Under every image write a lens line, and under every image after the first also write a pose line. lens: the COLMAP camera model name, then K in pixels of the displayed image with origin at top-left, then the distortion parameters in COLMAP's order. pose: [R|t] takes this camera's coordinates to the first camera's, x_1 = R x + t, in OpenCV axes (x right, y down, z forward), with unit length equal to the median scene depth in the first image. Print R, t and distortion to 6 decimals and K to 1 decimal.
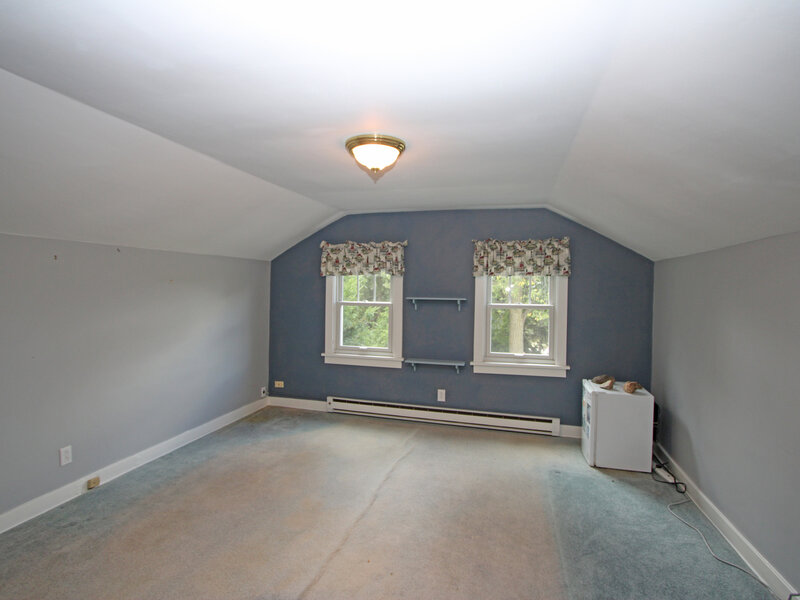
lens RADIAL K [[417.2, 0, 399.5], [0, 417.2, 298.7], [0, 0, 1]] dist [-0.004289, -0.000073]
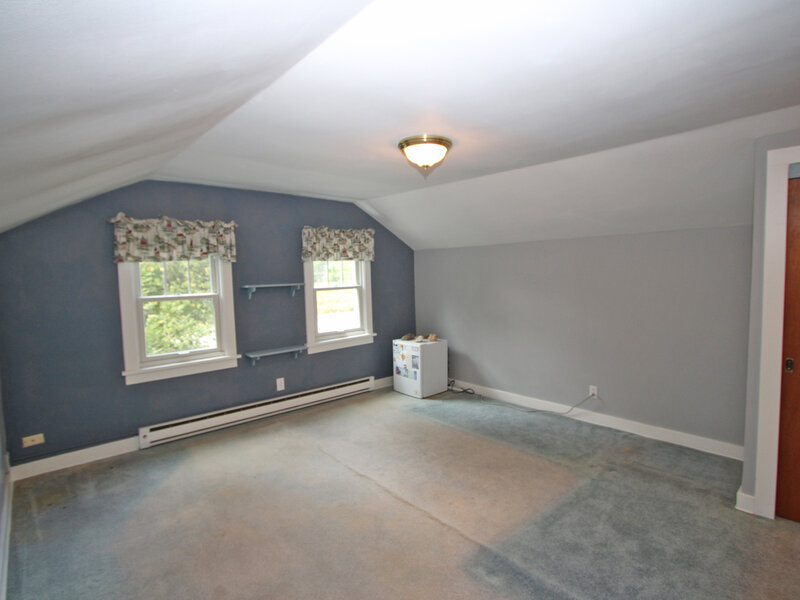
lens RADIAL K [[417.2, 0, 399.5], [0, 417.2, 298.7], [0, 0, 1]] dist [-0.004289, -0.000073]
pose [[0.537839, -0.082392, 0.839012, -0.553377], [0.045758, 0.996599, 0.068535, -0.021707], [-0.841805, 0.001531, 0.539780, 0.240199]]
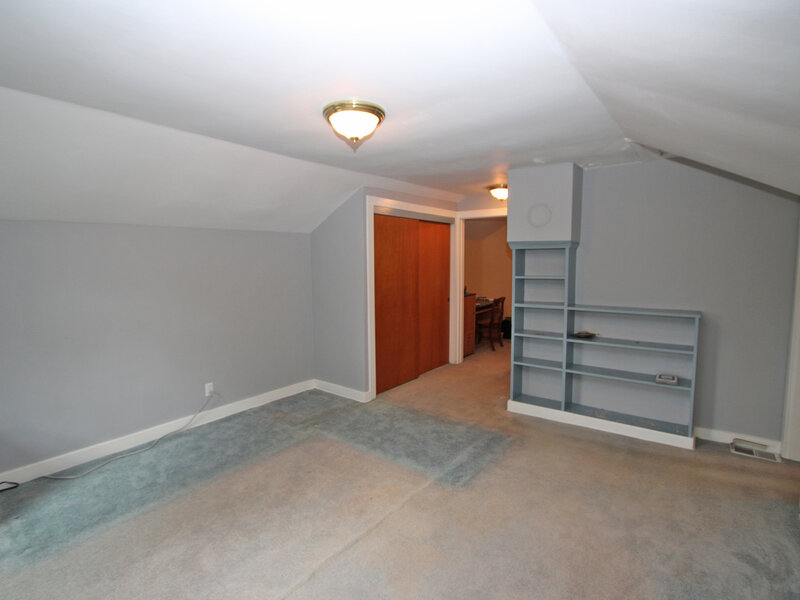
lens RADIAL K [[417.2, 0, 399.5], [0, 417.2, 298.7], [0, 0, 1]] dist [-0.004289, -0.000073]
pose [[-0.931844, -0.041791, 0.360444, -0.271163], [0.000618, 0.993161, 0.116749, -0.028310], [-0.362858, 0.109015, -0.925446, 0.991197]]
